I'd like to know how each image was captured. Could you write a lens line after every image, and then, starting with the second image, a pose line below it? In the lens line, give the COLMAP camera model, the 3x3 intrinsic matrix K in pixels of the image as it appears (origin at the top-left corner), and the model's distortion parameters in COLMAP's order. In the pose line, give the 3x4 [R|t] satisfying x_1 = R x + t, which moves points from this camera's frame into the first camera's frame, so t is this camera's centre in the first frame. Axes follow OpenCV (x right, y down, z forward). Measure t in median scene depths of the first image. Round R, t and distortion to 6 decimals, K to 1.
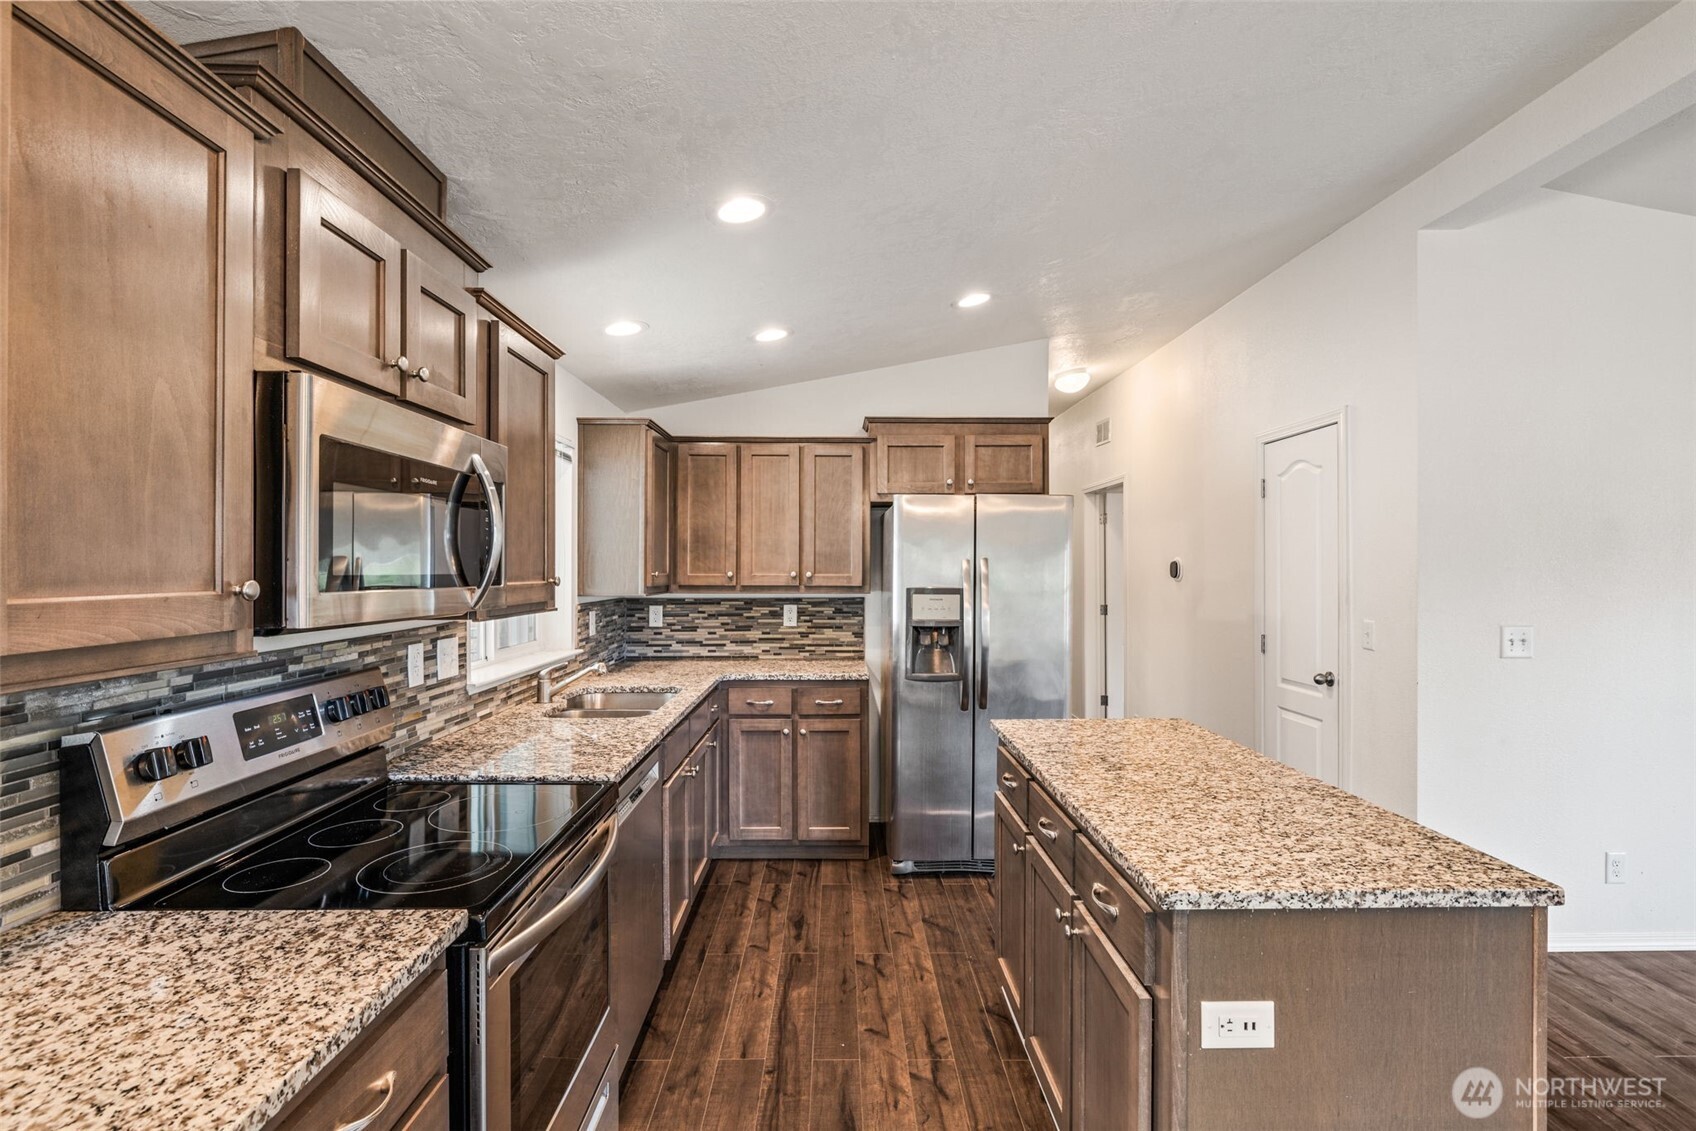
lens RADIAL K [[798.5, 0, 840.2], [0, 798.5, 566.1], [0, 0, 1]] dist [-0.005210, 0.000706]
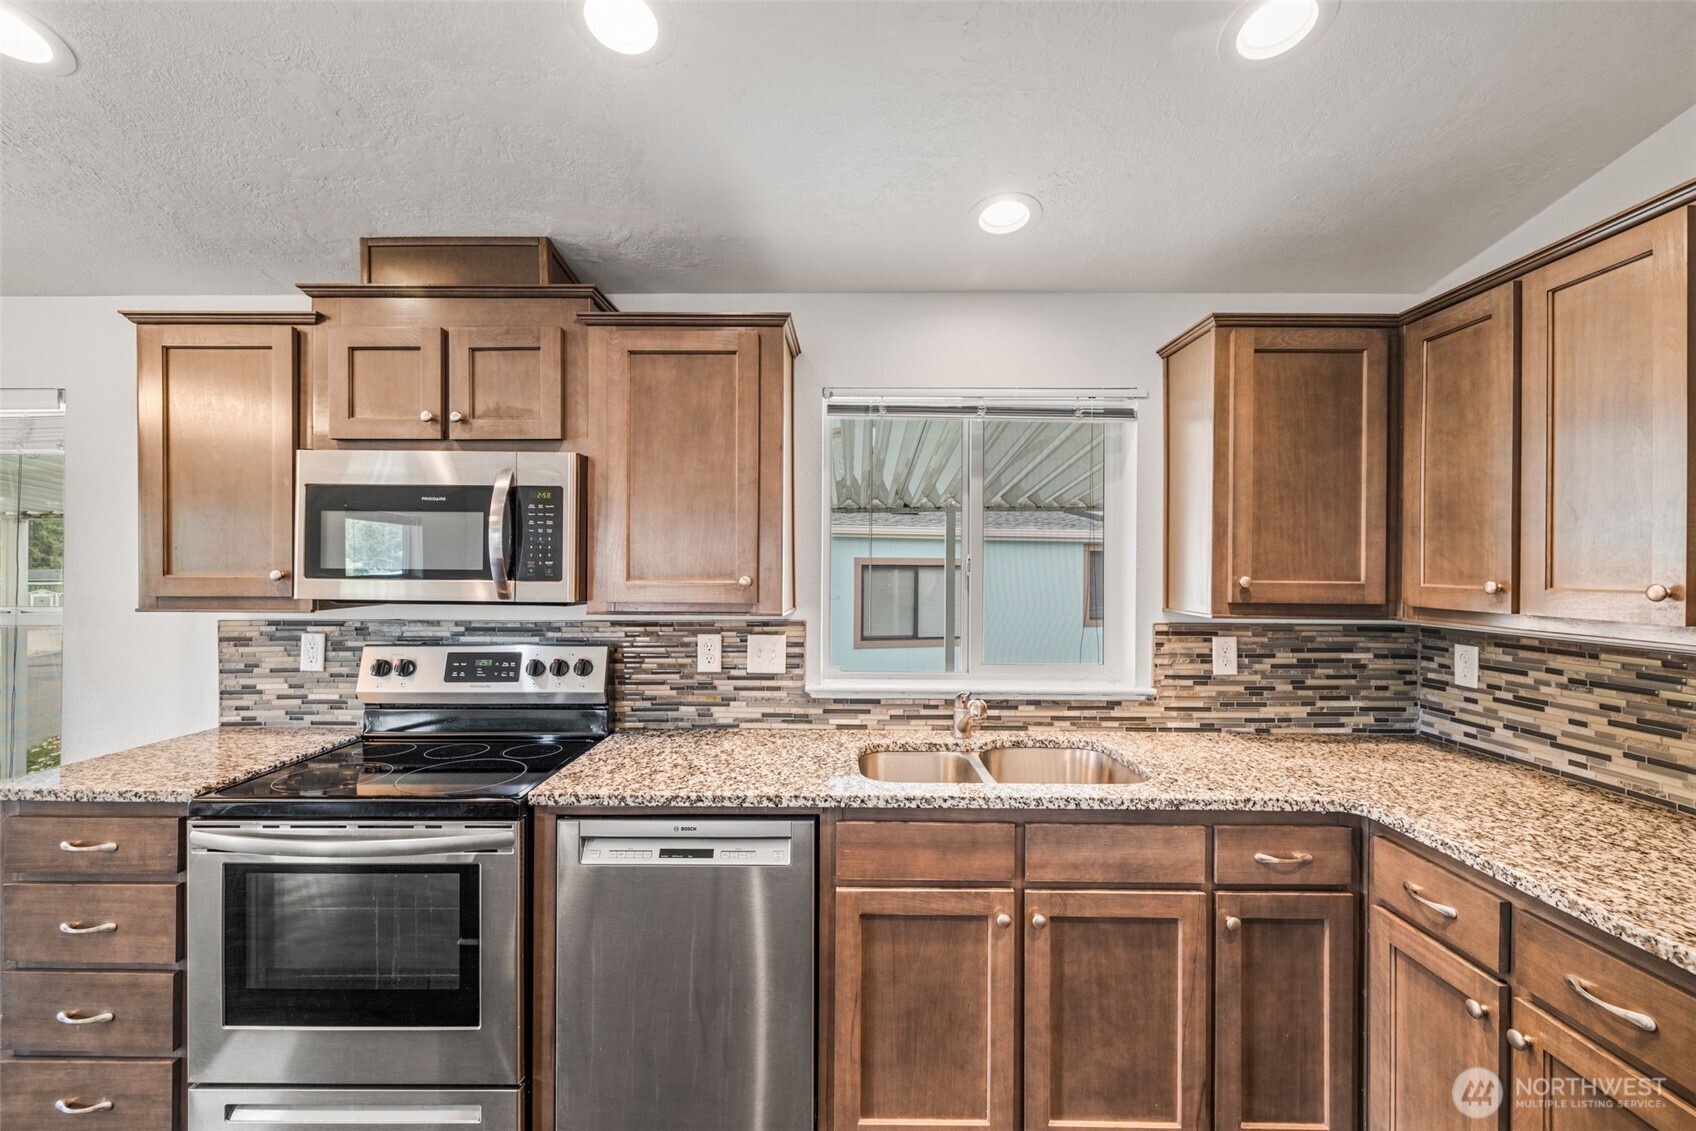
lens RADIAL K [[716.7, 0, 841.4], [0, 716.7, 565.6], [0, 0, 1]] dist [0.001018, -0.000001]
pose [[-0.013731, -0.000213, -0.999906, 0.288475], [-0.004984, 0.999988, -0.000144, 0.000360], [0.999893, 0.004982, -0.013732, 0.737012]]
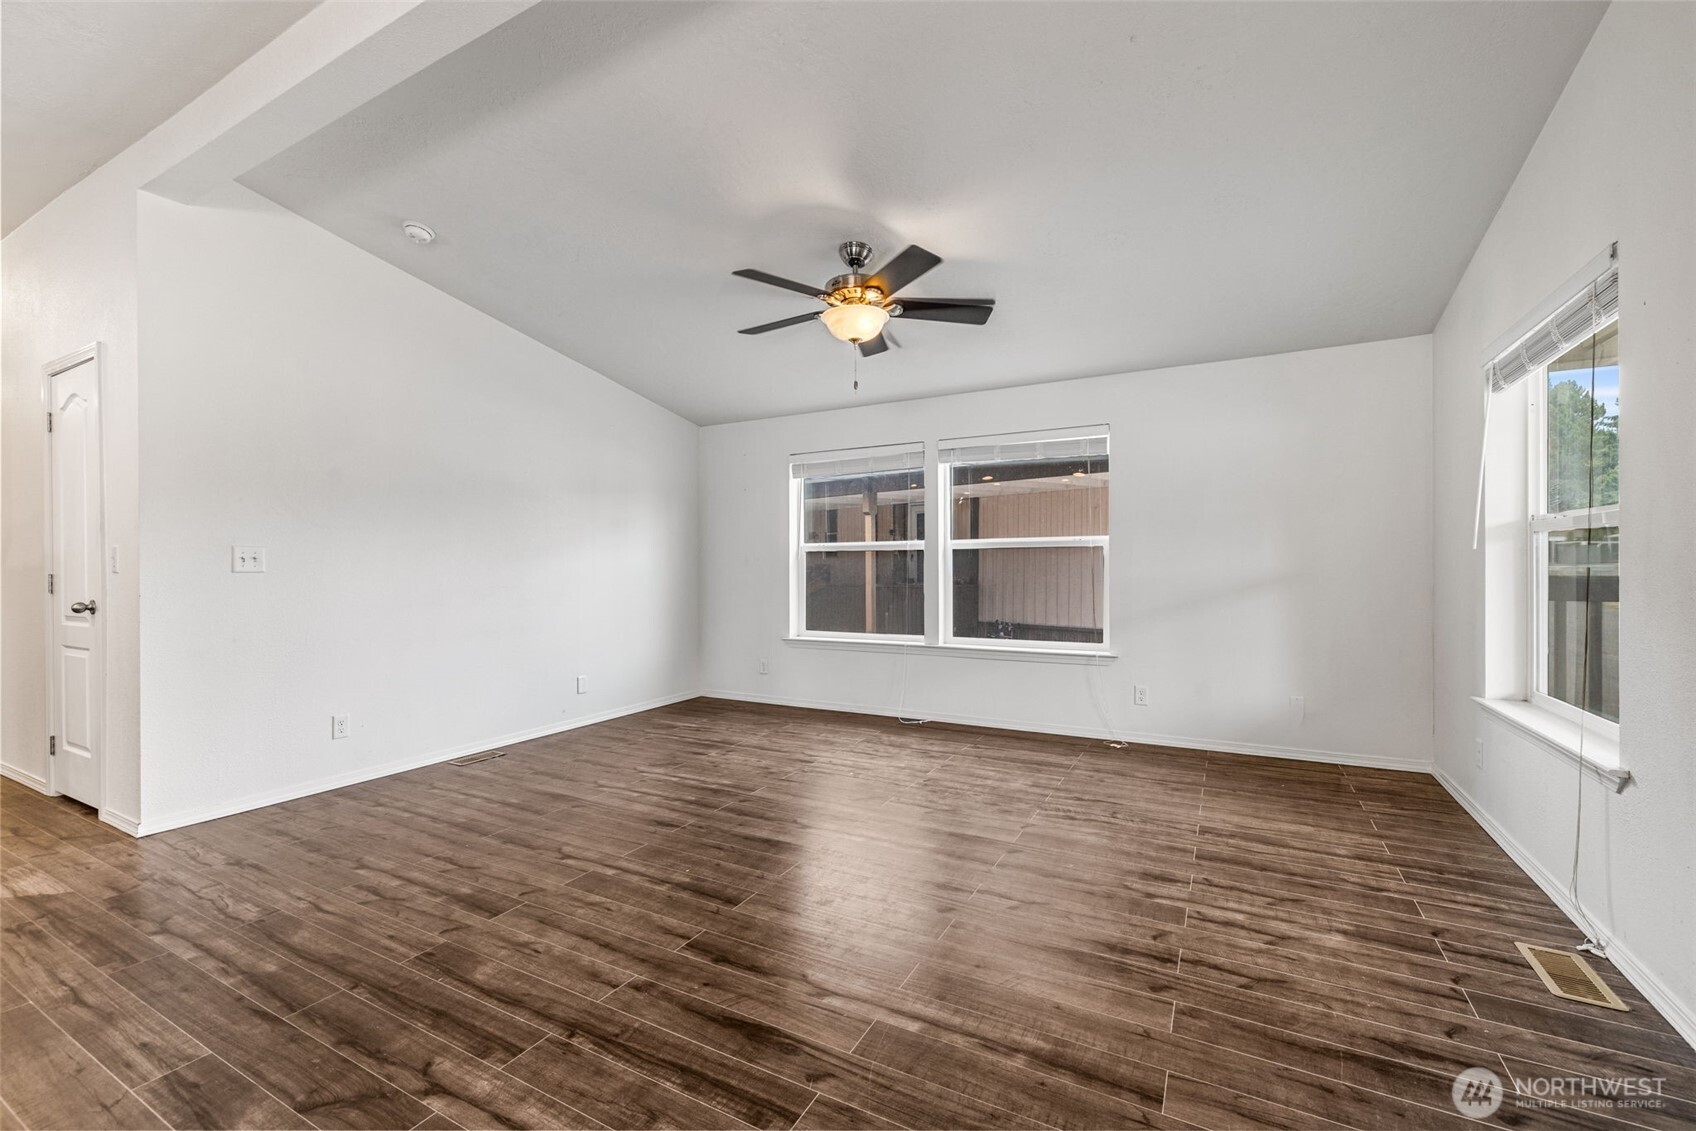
lens RADIAL K [[716.7, 0, 852.9], [0, 716.7, 568.0], [0, 0, 1]] dist [0.001018, -0.000001]
pose [[0.484019, -0.003408, 0.875051, 0.266994], [0.004760, 0.999988, 0.001262, 0.090497], [-0.875045, 0.003555, 0.484029, -0.294177]]
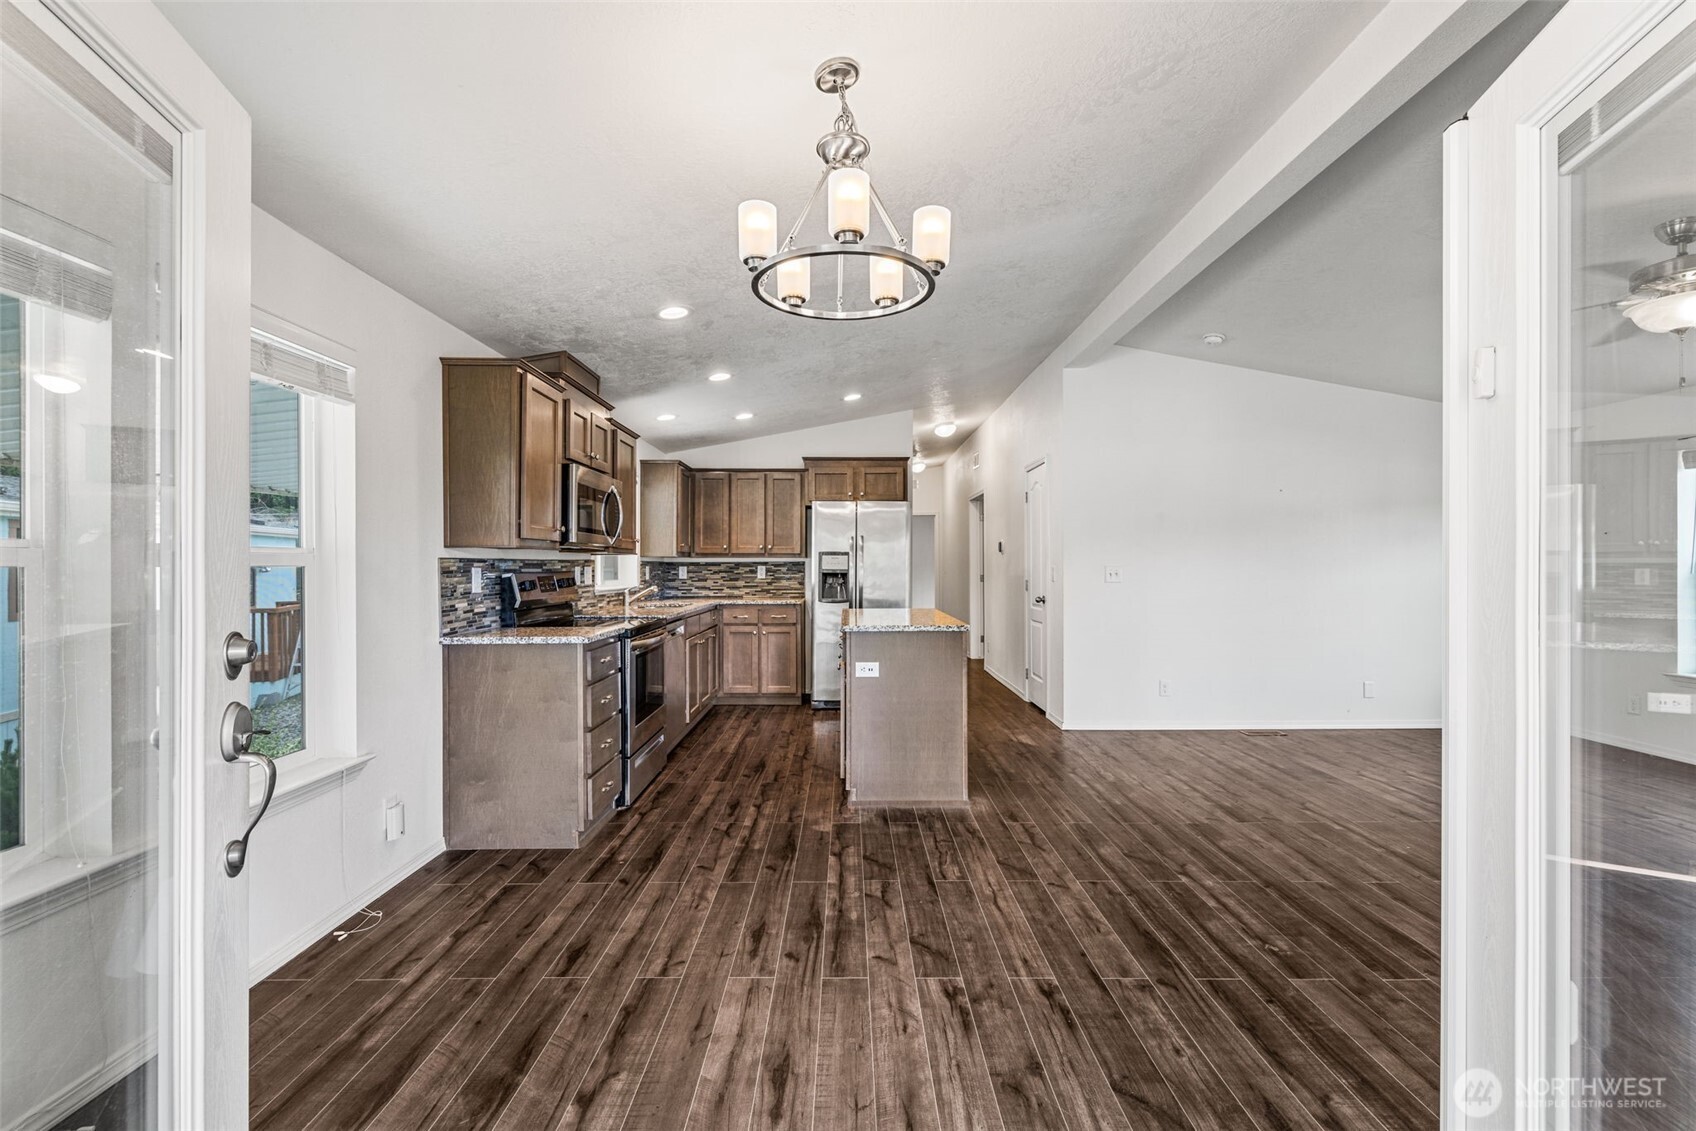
lens RADIAL K [[716.7, 0, 846.0], [0, 716.7, 561.4], [0, 0, 1]] dist [0.001018, -0.000001]
pose [[0.999993, -0.000362, -0.003823, 0.151448], [0.000338, 0.999979, -0.006433, 0.059261], [0.003825, 0.006431, 0.999972, -0.649910]]
